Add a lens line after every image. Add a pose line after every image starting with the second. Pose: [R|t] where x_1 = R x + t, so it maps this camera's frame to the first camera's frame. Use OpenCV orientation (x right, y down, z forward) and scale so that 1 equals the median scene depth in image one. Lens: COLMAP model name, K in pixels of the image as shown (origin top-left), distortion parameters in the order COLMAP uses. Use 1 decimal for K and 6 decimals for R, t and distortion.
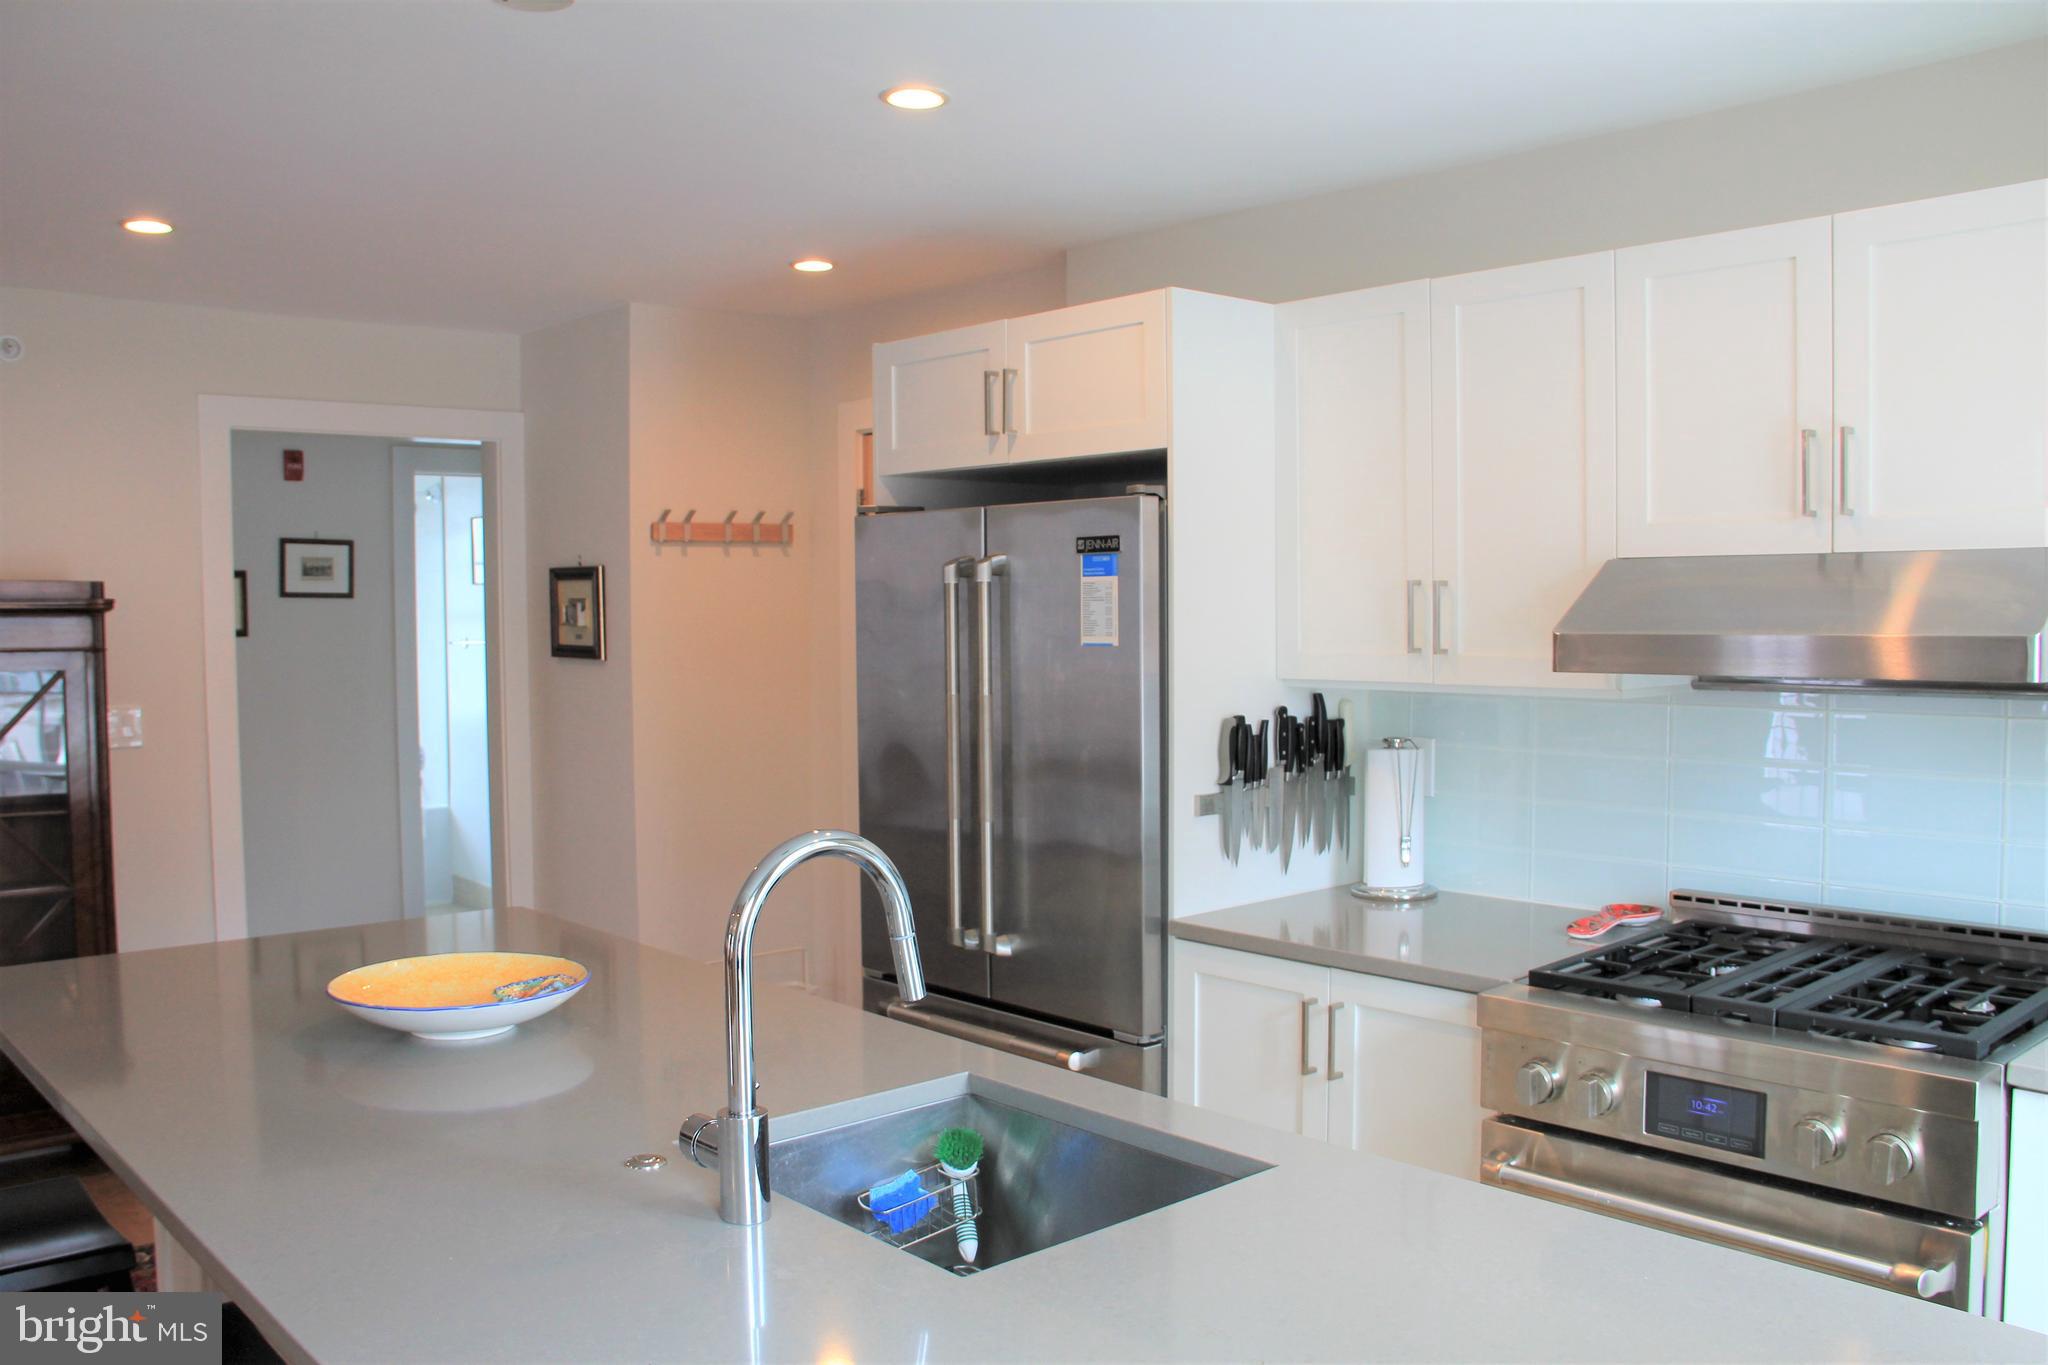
lens RADIAL K [[1724.6, 0, 1033.4], [0, 1724.6, 685.3], [0, 0, 1]] dist [-0.139715, 0.105080]
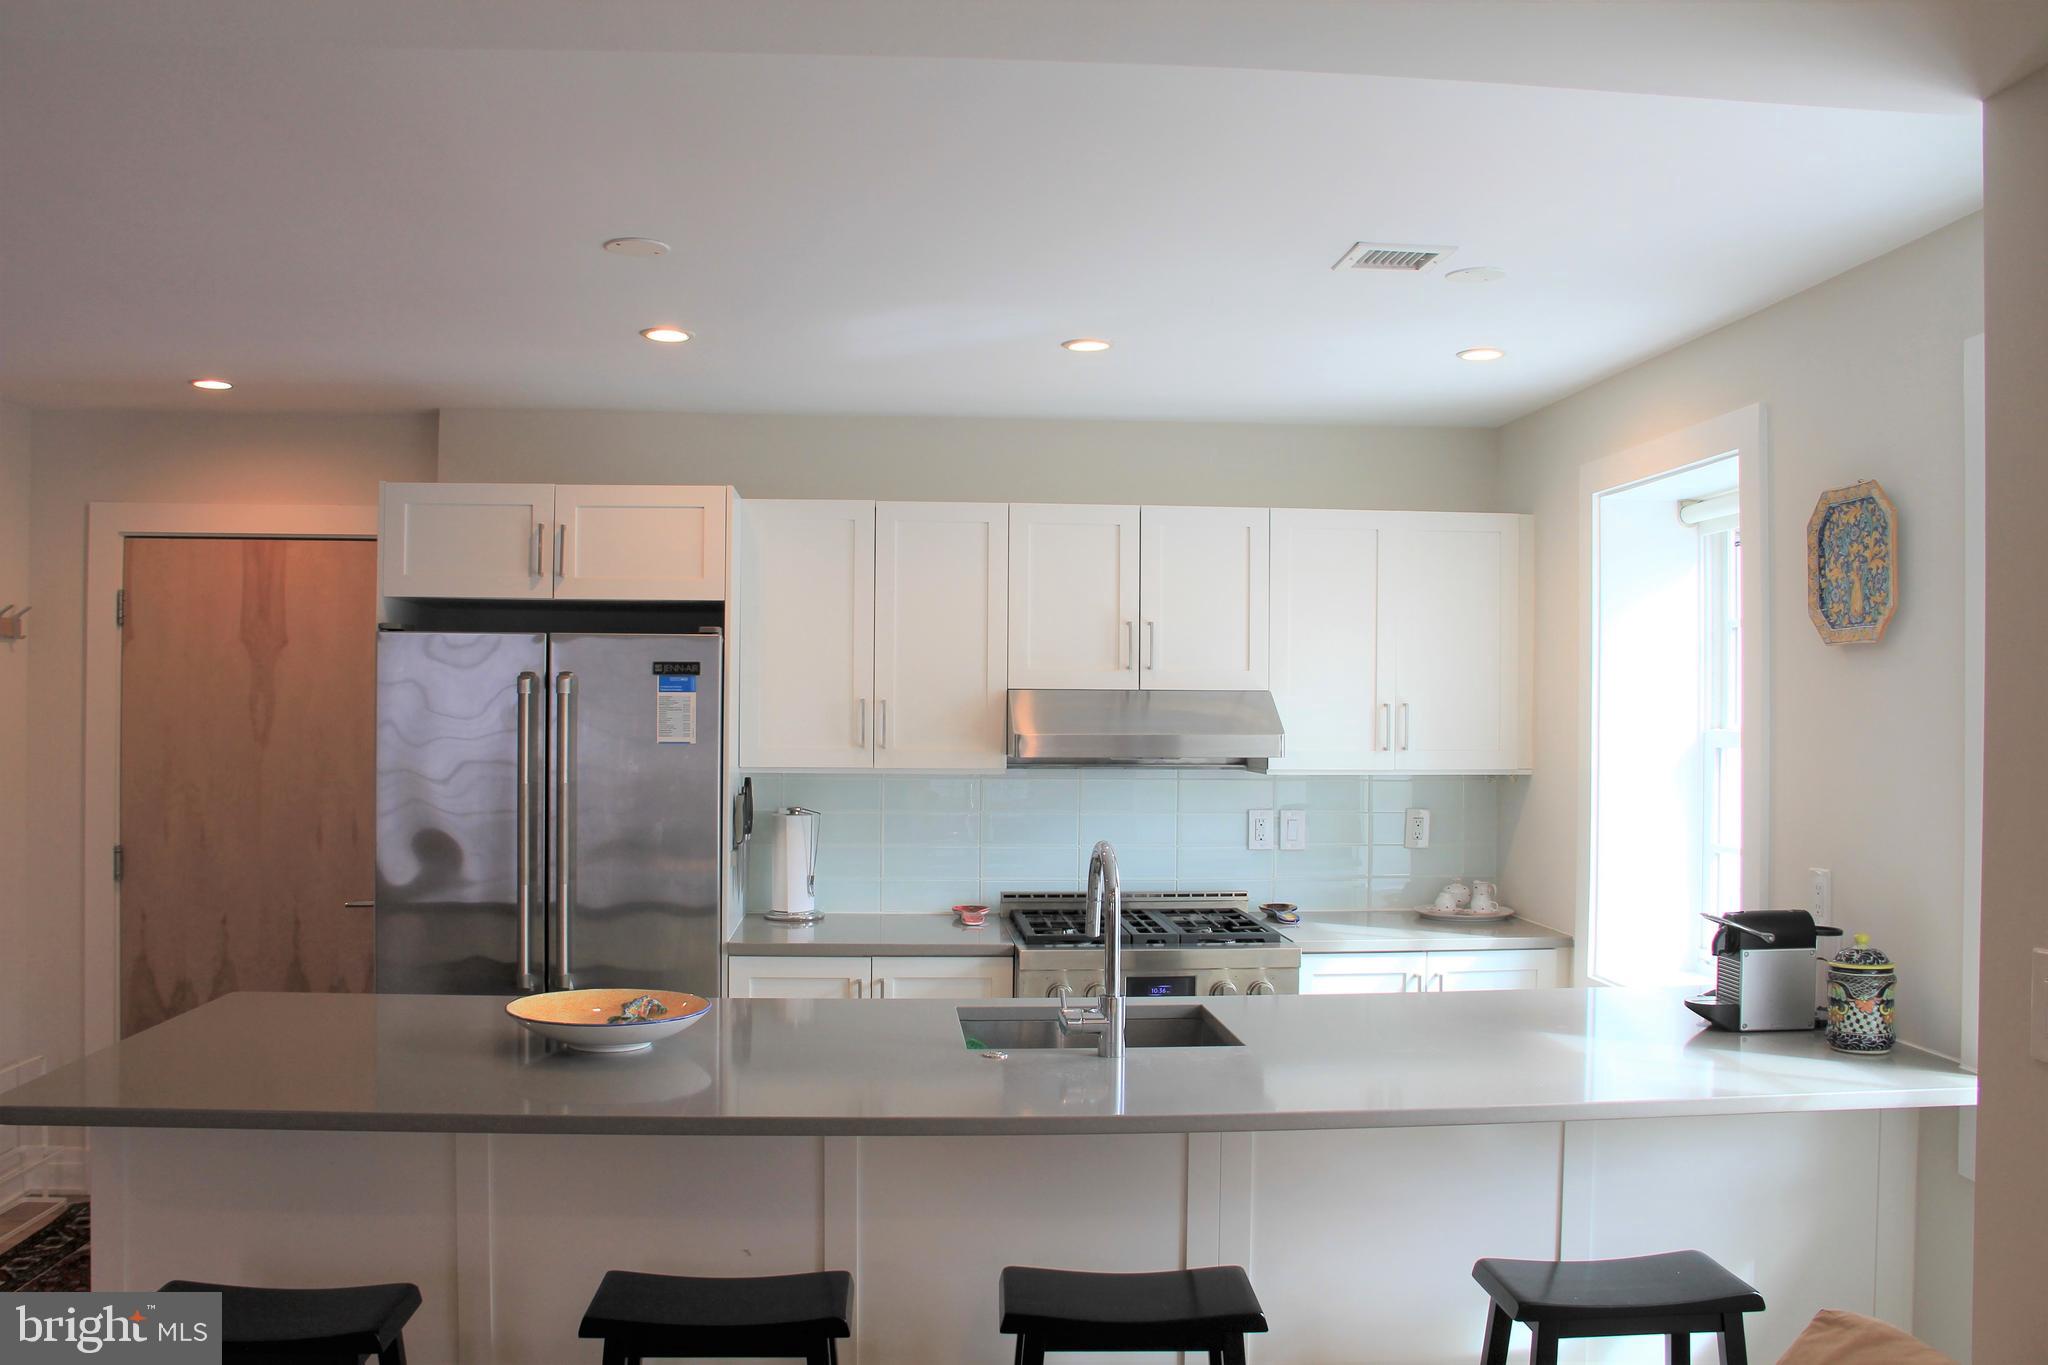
lens RADIAL K [[1724.6, 0, 1023.7], [0, 1724.6, 689.3], [0, 0, 1]] dist [-0.139715, 0.105080]
pose [[0.614794, 0.021208, 0.788402, -0.854429], [0.022120, 0.998782, -0.044115, -0.000319], [-0.788377, 0.044561, 0.613576, -0.036741]]
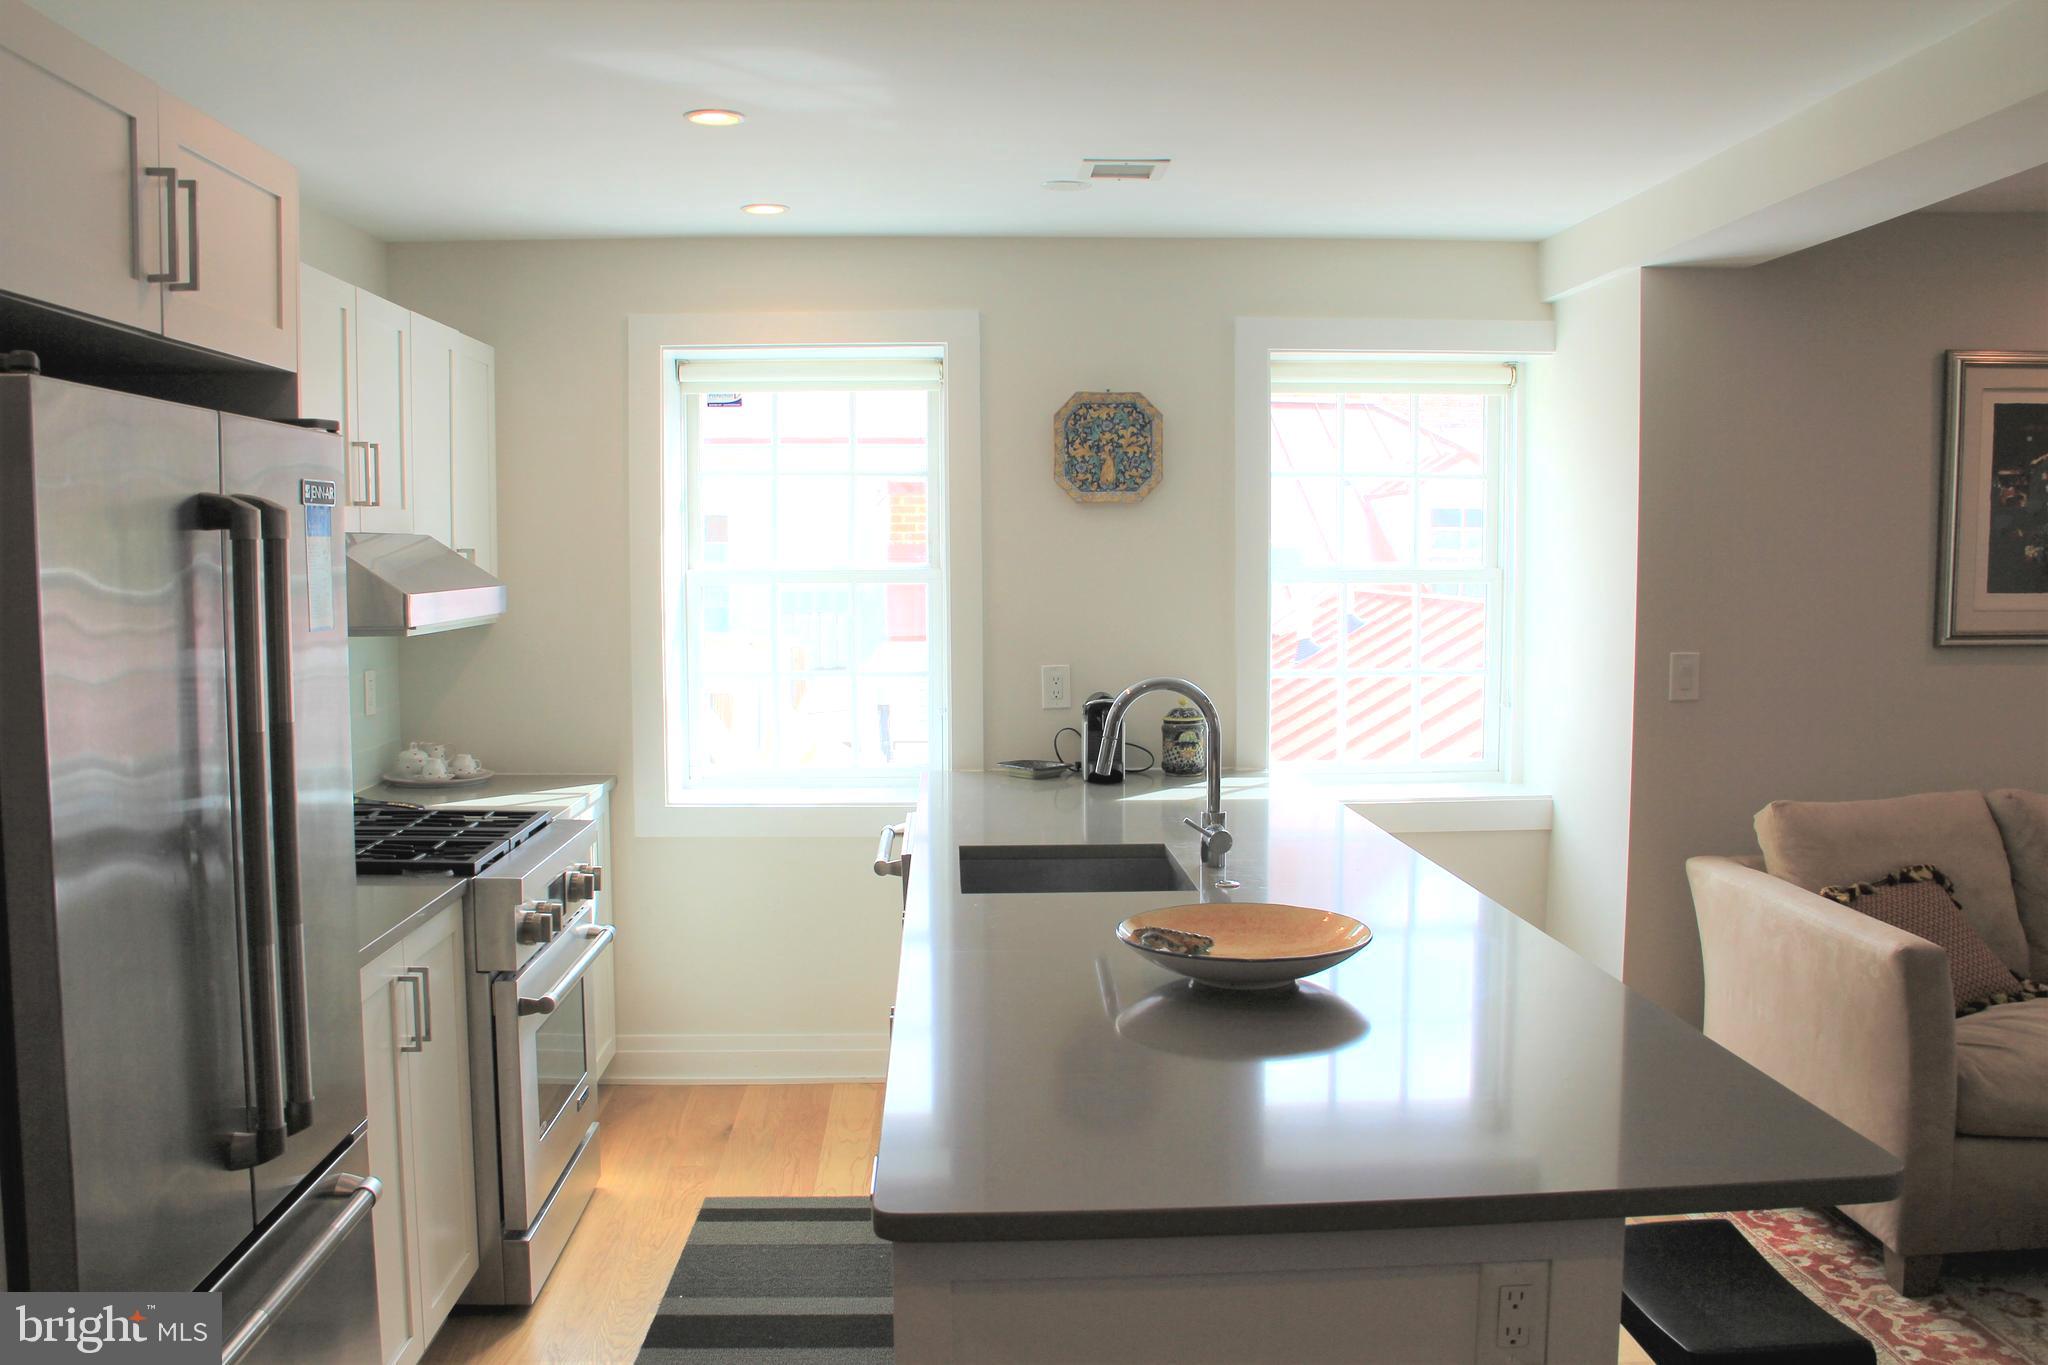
lens RADIAL K [[1724.6, 0, 1034.5], [0, 1724.6, 682.8], [0, 0, 1]] dist [-0.139715, 0.105080]
pose [[-0.768198, -0.038136, 0.639076, -0.660514], [0.037964, 0.993754, 0.104935, -0.064966], [-0.639086, 0.104873, -0.761952, 1.362538]]
